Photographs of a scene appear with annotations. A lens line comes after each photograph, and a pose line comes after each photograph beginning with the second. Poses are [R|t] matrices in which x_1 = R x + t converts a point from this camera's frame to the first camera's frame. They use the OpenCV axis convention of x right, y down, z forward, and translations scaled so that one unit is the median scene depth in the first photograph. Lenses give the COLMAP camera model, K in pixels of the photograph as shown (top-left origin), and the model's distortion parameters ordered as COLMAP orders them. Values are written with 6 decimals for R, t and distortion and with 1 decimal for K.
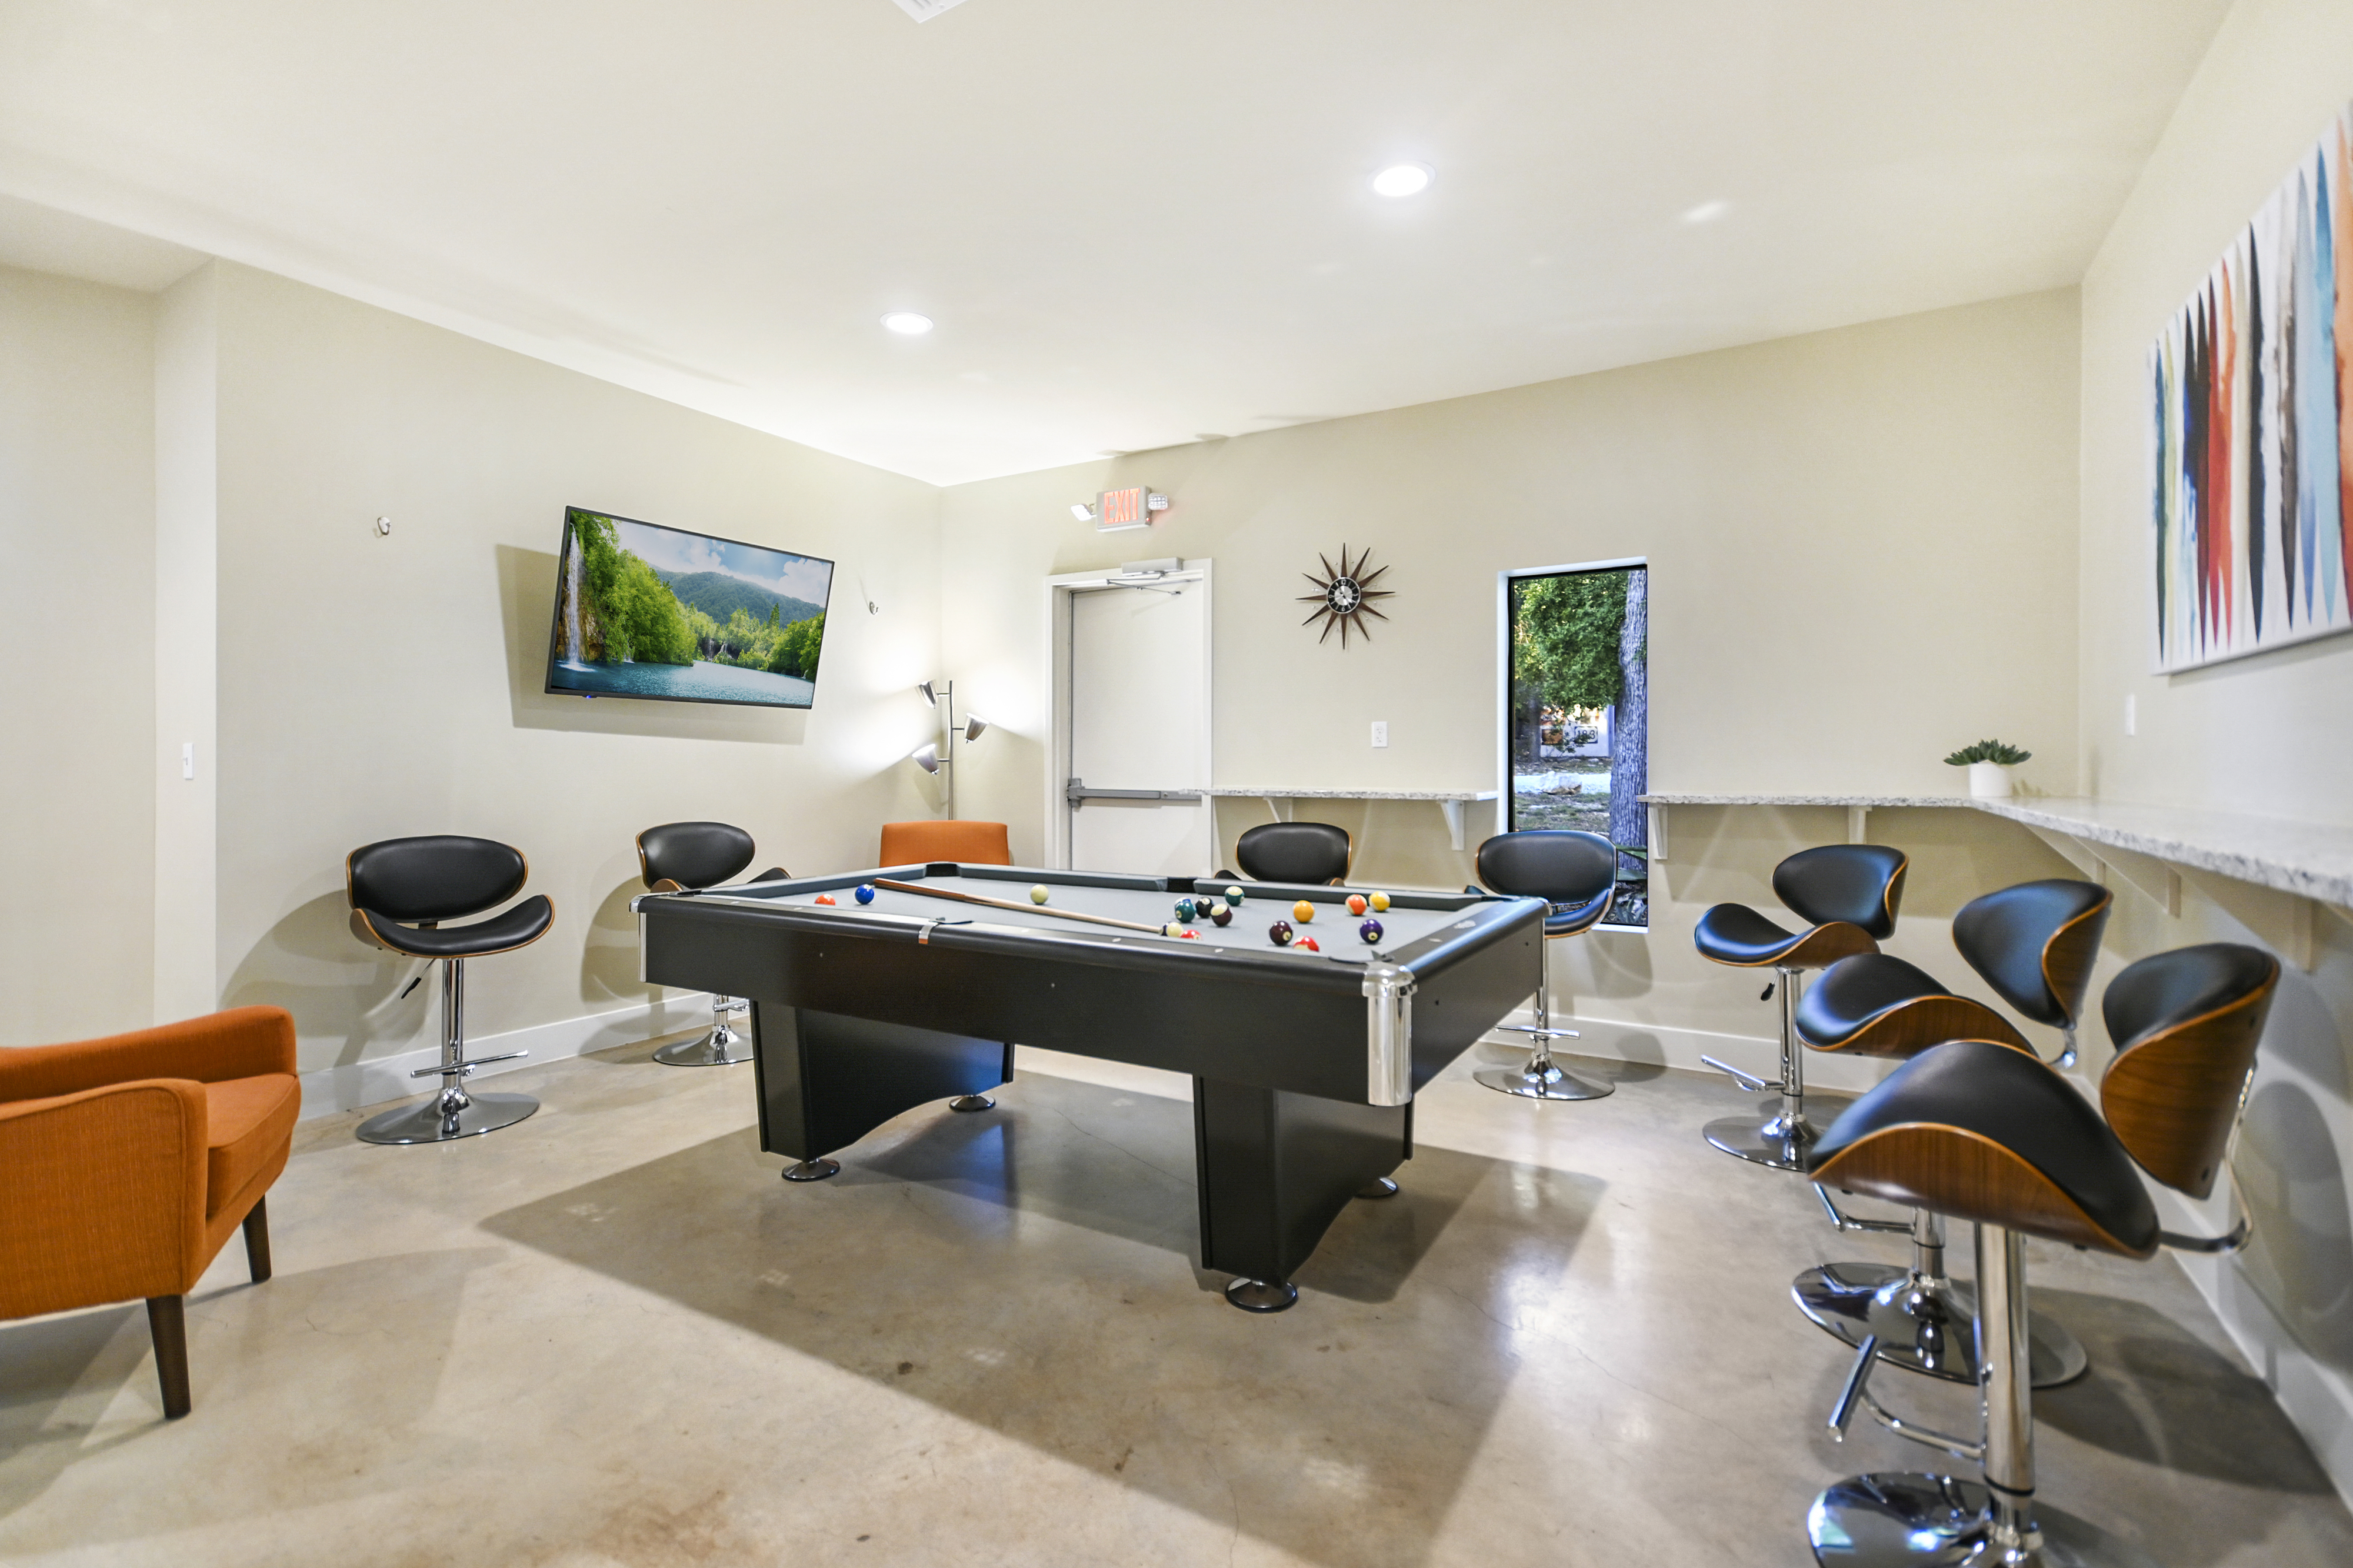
lens RADIAL K [[1061.7, 0, 1180.5], [0, 1061.7, 774.7], [0, 0, 1]] dist [0.018185, 0.000026]
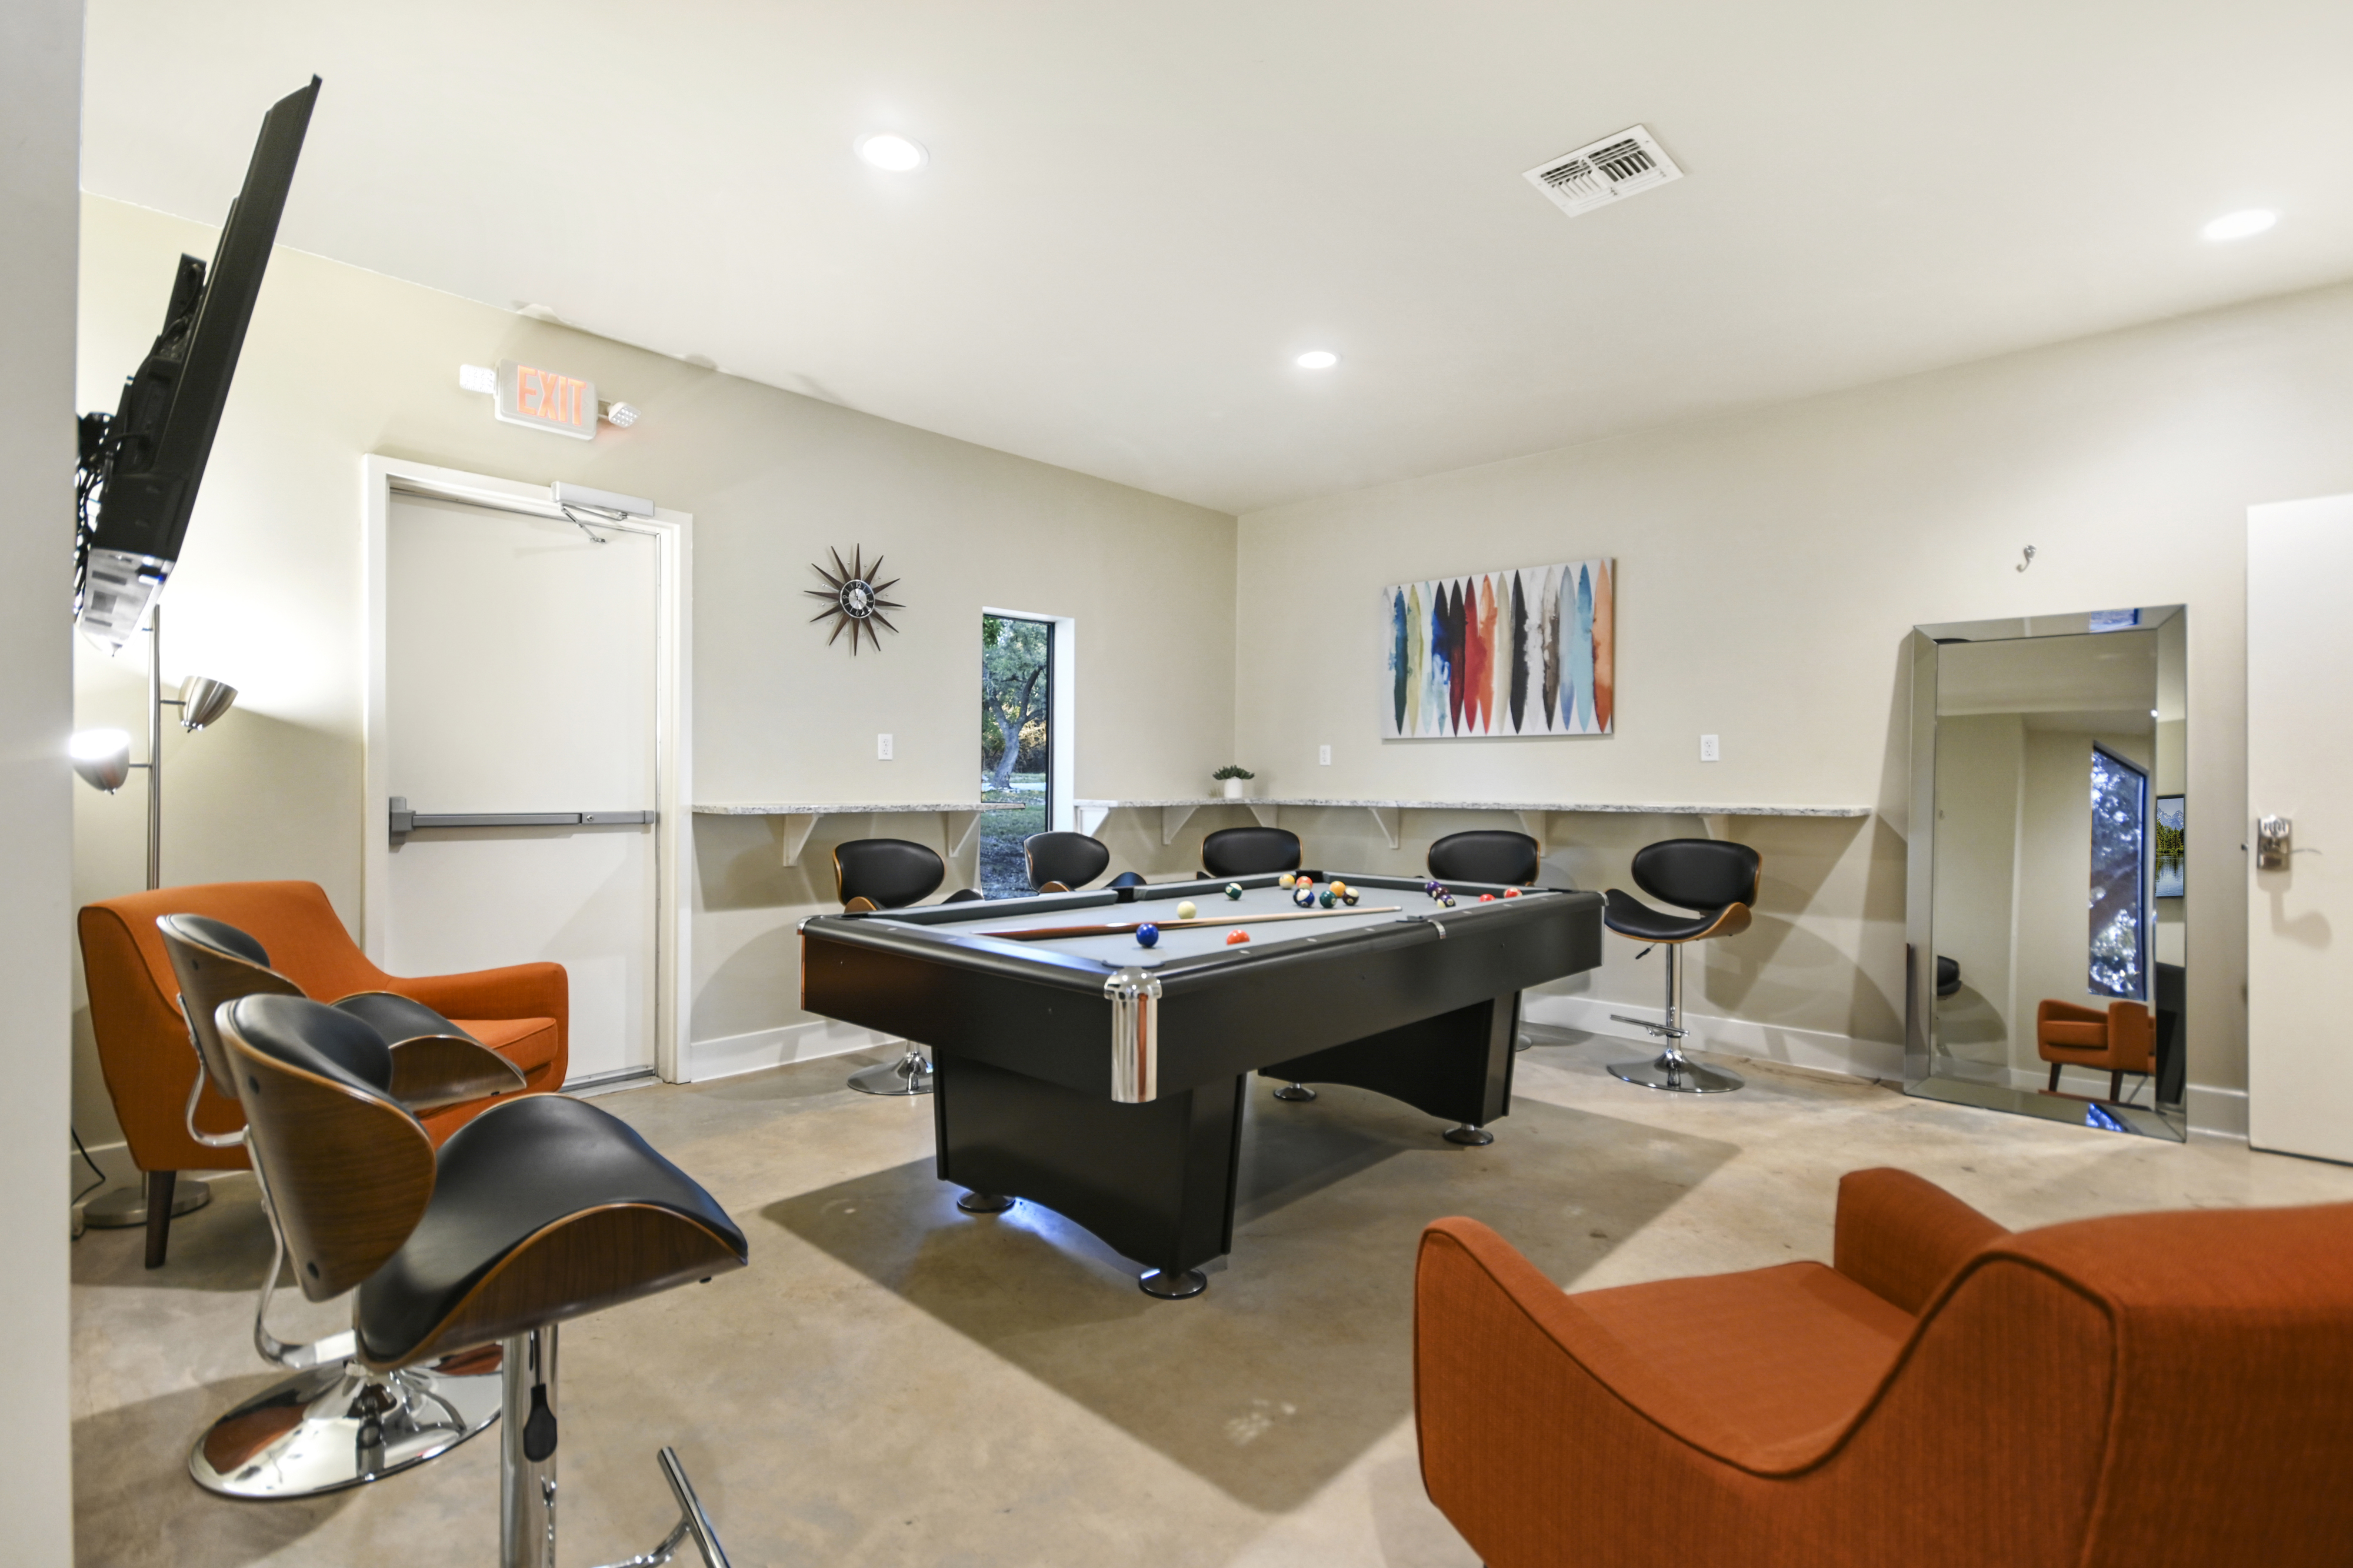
lens RADIAL K [[1061.7, 0, 1181.3], [0, 1061.7, 779.7], [0, 0, 1]] dist [0.018185, 0.000026]
pose [[0.235160, 0.000567, 0.971957, -0.703801], [0.005515, 0.999983, -0.001918, -0.004310], [-0.971941, 0.005811, 0.235153, 0.501307]]
